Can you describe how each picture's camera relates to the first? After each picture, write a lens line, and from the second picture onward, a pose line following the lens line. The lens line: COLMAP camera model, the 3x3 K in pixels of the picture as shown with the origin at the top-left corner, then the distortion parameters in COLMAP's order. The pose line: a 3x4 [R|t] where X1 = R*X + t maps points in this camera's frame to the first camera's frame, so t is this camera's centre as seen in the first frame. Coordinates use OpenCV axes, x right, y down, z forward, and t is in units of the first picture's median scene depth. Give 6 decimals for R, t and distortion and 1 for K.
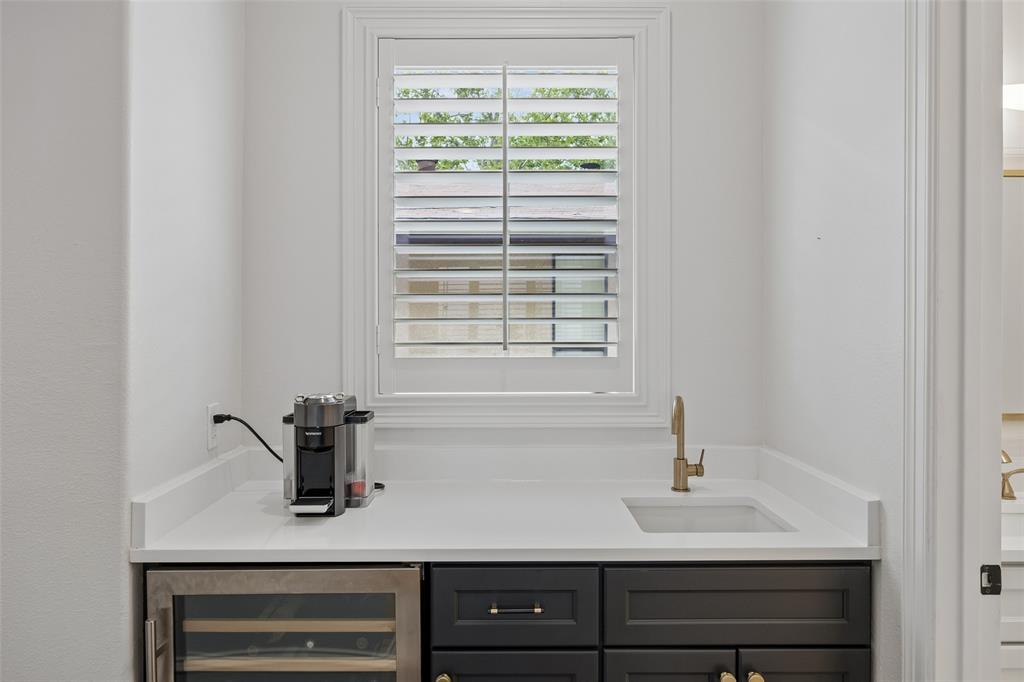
lens RADIAL K [[672.7, 0, 508.2], [0, 672.7, 334.3], [0, 0, 1]] dist [-0.007677, -0.002658]
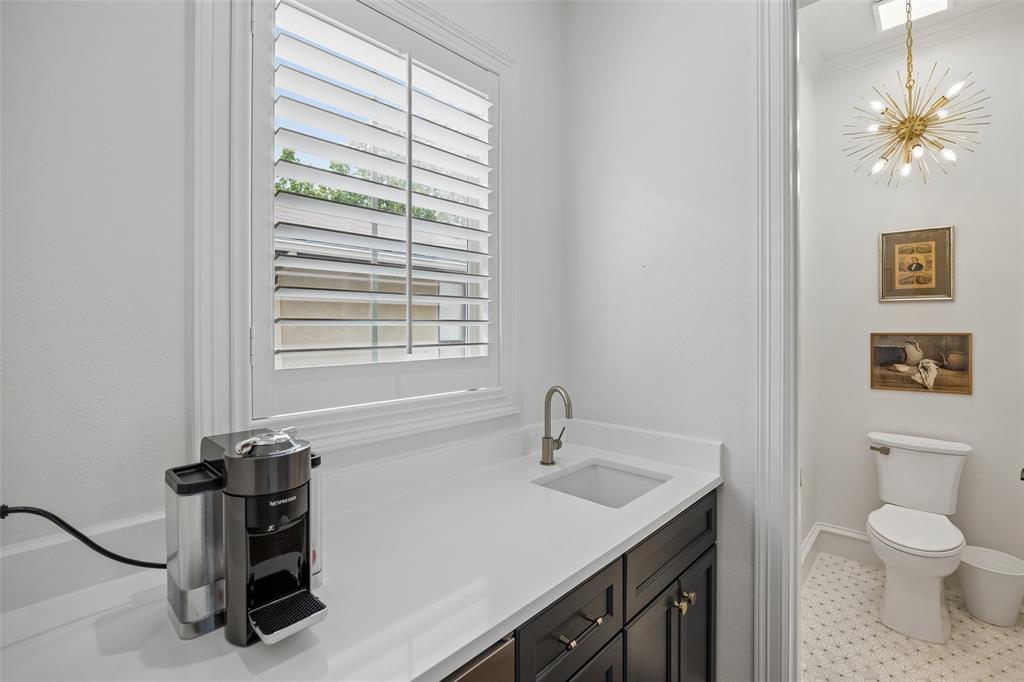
lens RADIAL K [[462.2, 0, 511.3], [0, 462.2, 332.6], [0, 0, 1]] dist [-0.009137, 0.000227]
pose [[0.690258, -0.008939, 0.723508, -0.387715], [0.012137, 0.999926, 0.000775, -0.005296], [-0.723462, 0.008247, 0.690315, 0.468958]]
